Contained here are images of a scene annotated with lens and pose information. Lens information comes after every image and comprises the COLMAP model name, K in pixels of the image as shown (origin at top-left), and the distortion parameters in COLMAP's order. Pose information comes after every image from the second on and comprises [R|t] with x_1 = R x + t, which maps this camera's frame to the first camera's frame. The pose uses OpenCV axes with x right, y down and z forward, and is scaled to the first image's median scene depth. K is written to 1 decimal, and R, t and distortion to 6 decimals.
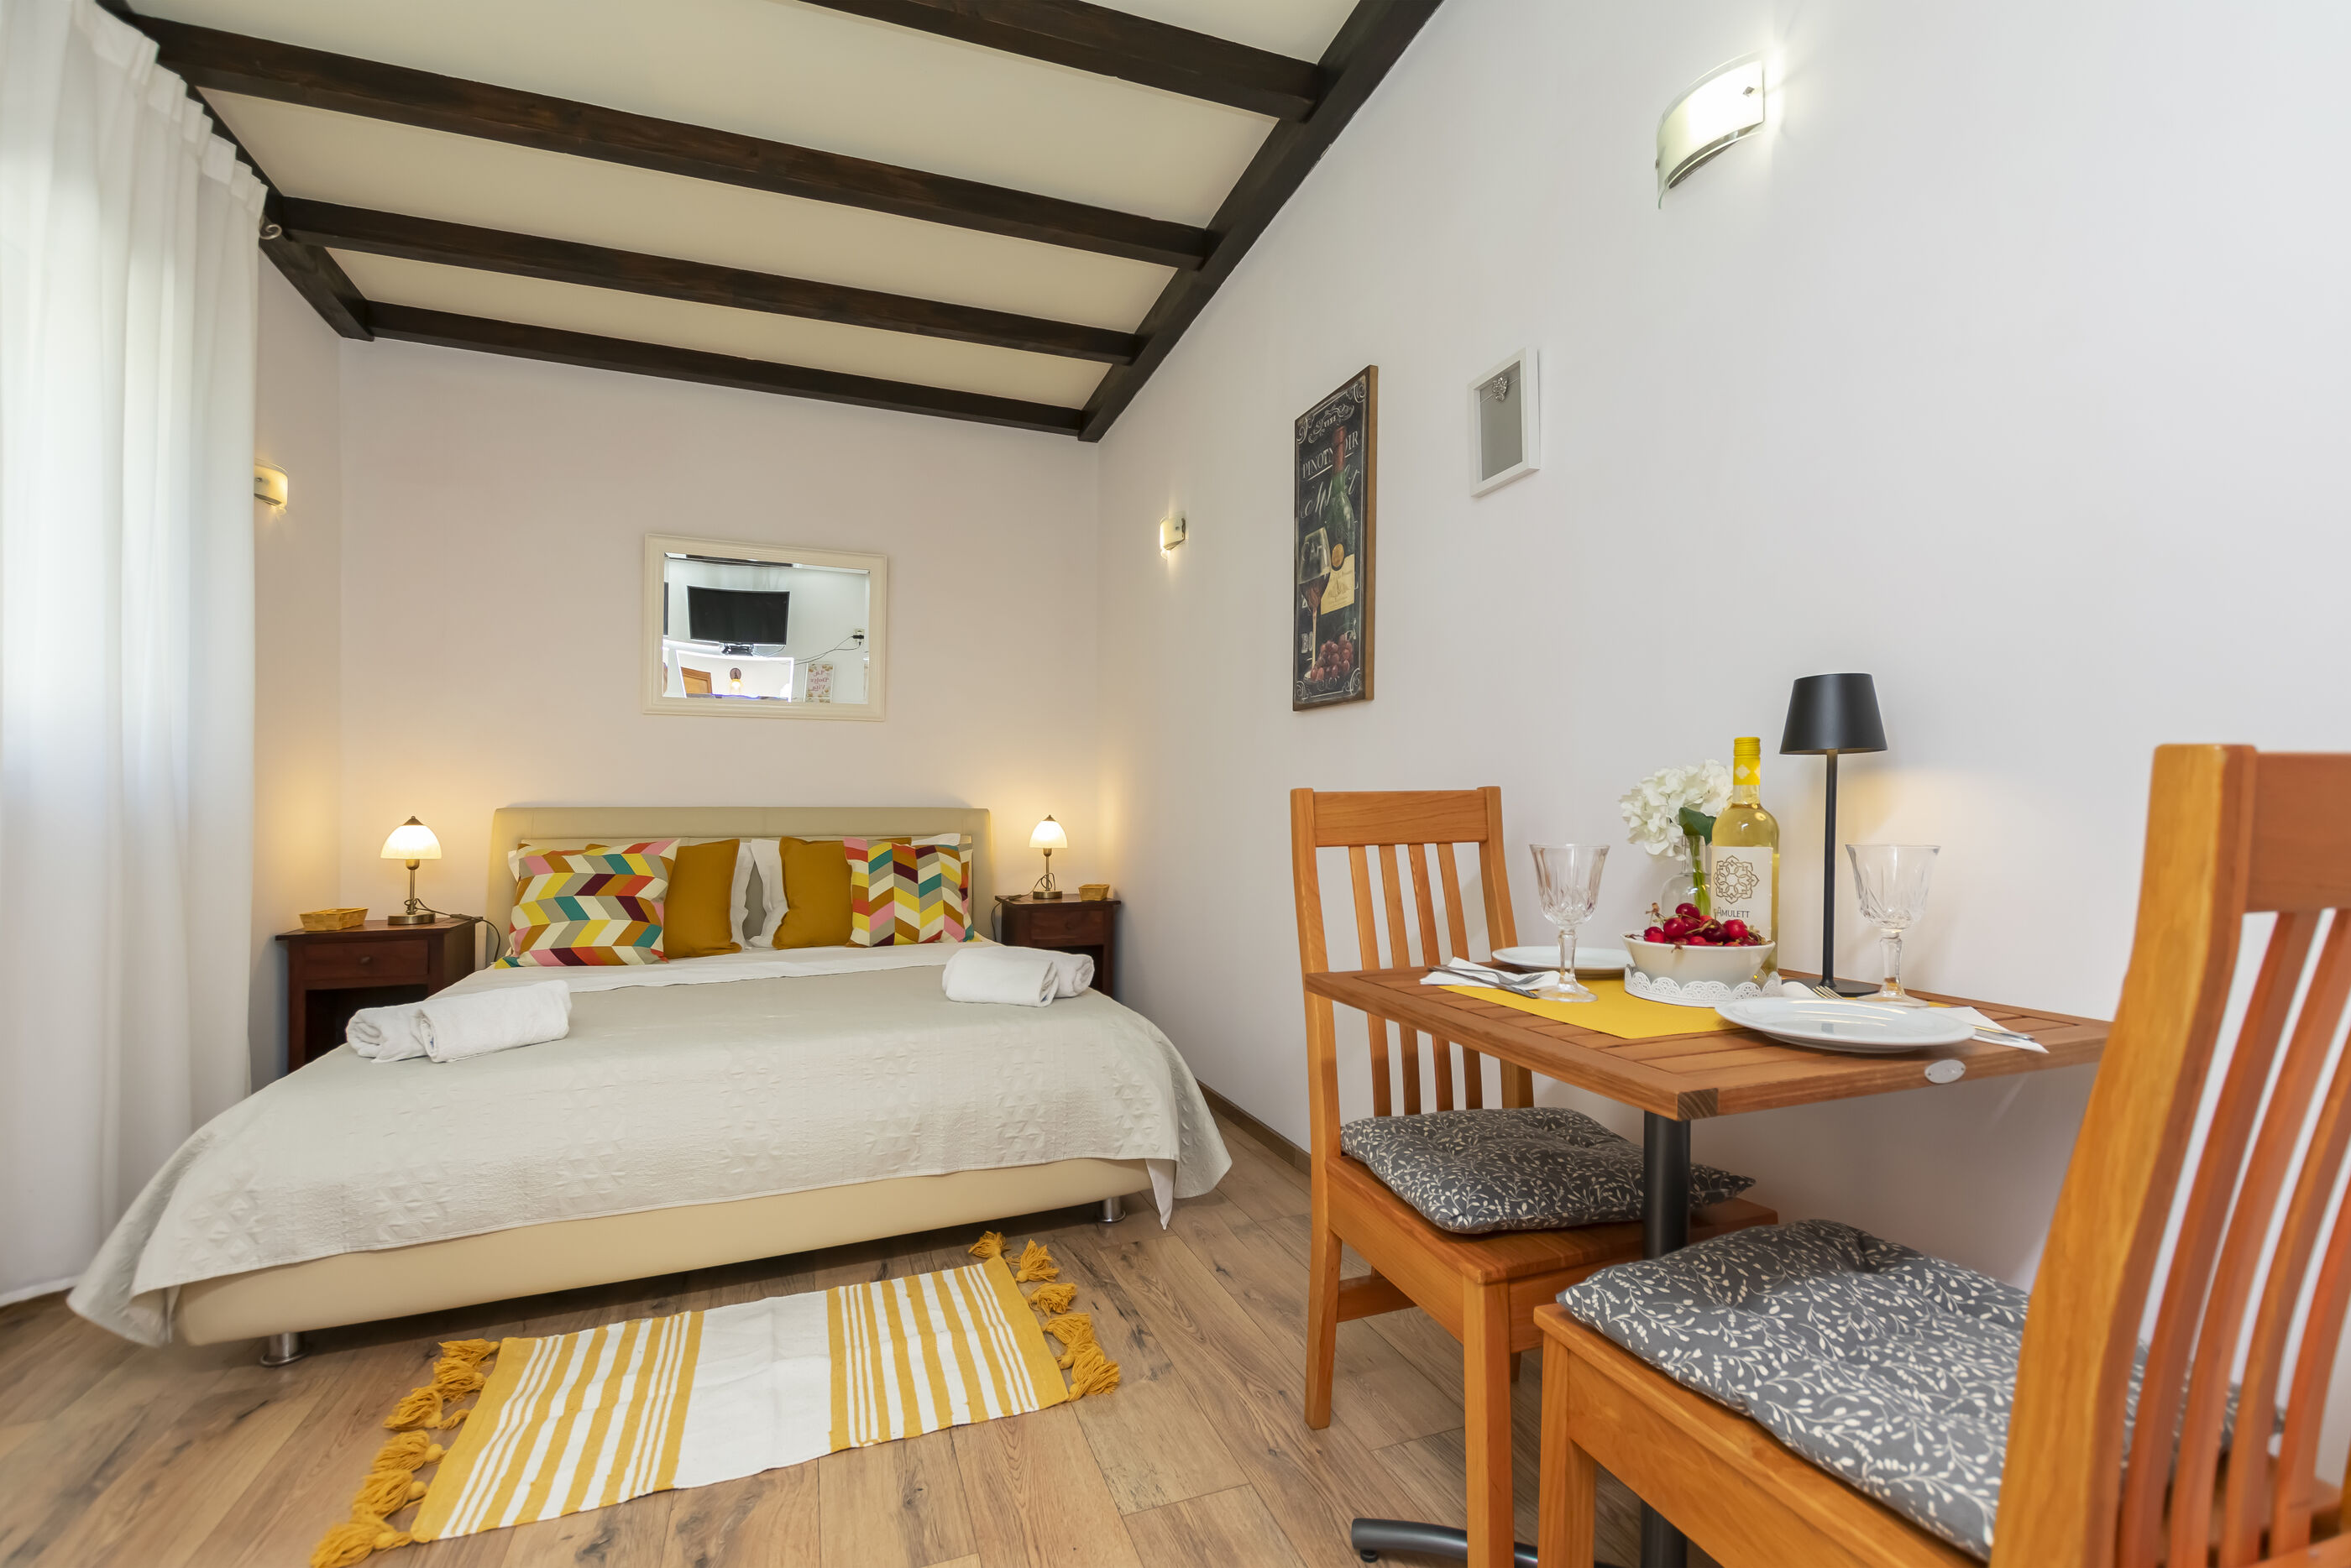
lens RADIAL K [[995.7, 0, 1167.0], [0, 995.7, 866.9], [0, 0, 1]] dist [0.001102, -0.004941]
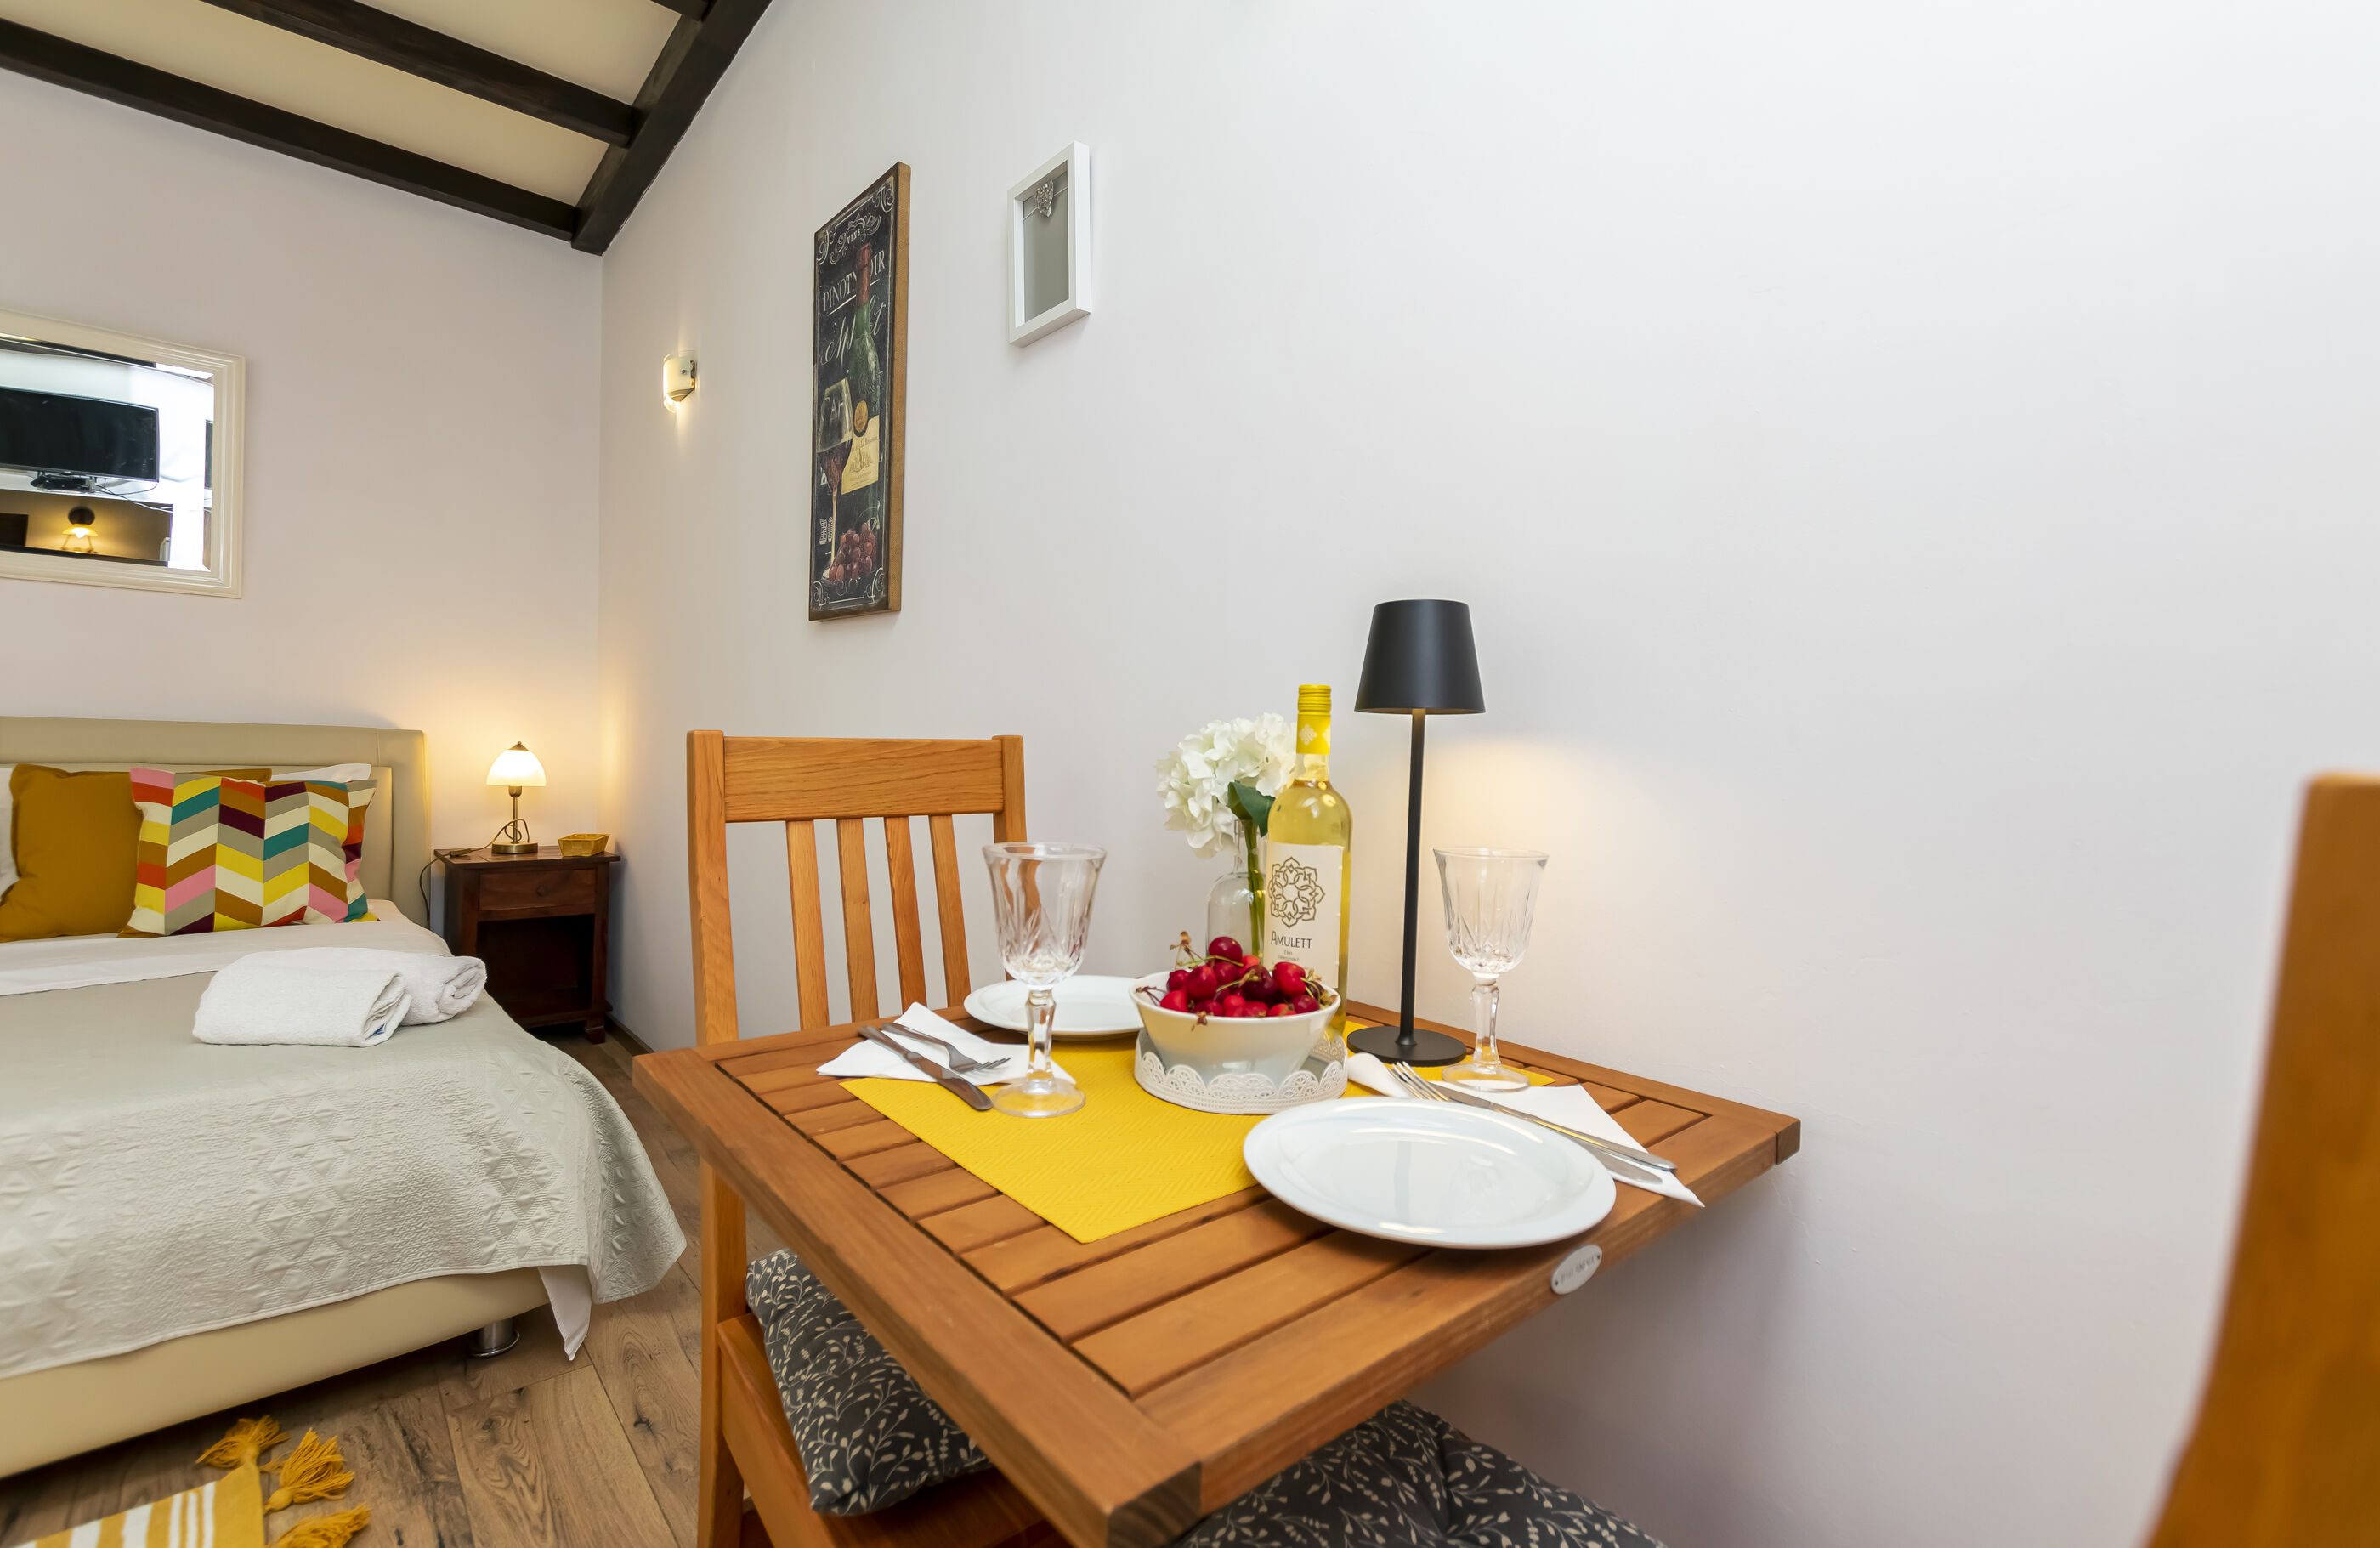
lens RADIAL K [[1031.7, 0, 1157.3], [0, 1031.7, 834.0], [0, 0, 1]] dist [0.001668, 0.000206]
pose [[0.939093, 0.001648, 0.343660, 0.116244], [-0.013307, 0.999413, 0.031570, -0.024054], [-0.343406, -0.034221, 0.938563, 0.179394]]
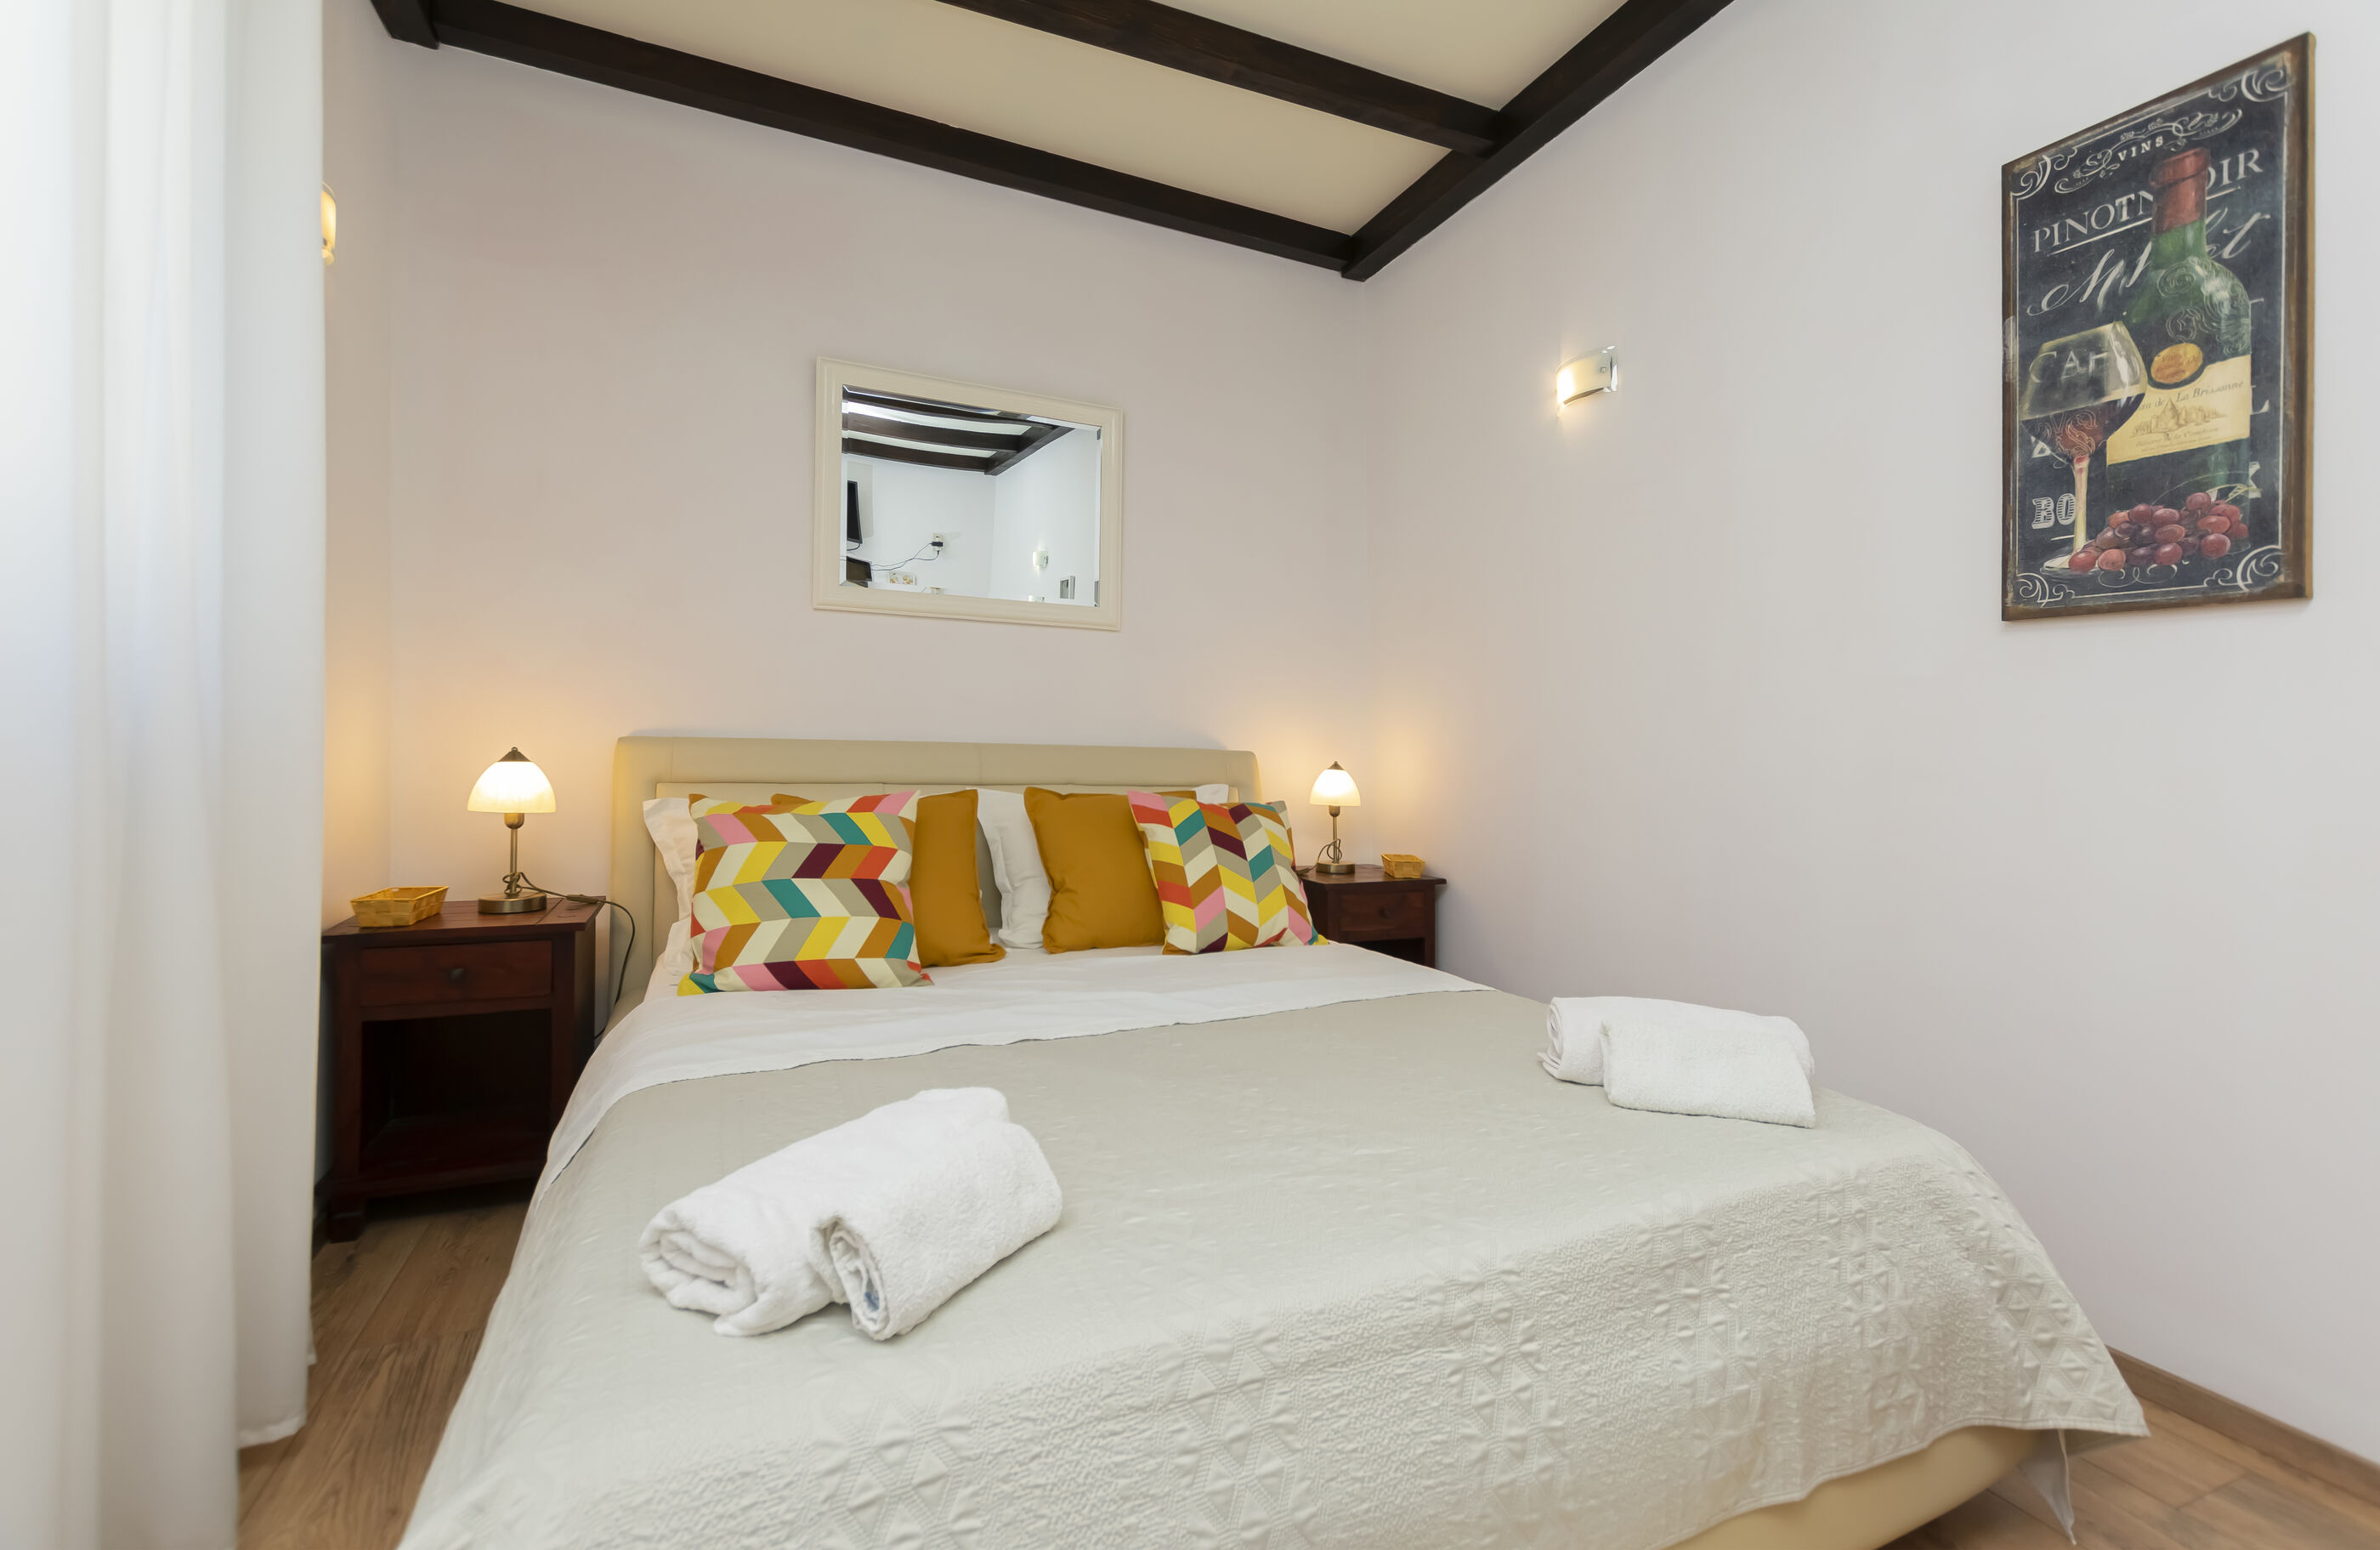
lens RADIAL K [[1020.8, 0, 1184.1], [0, 1020.8, 813.4], [0, 0, 1]] dist [0.000085, 0.000188]
pose [[0.998727, 0.020723, 0.045994, -0.466880], [-0.021167, 0.999734, 0.009194, -0.031004], [-0.045791, -0.010156, 0.998899, 0.408322]]
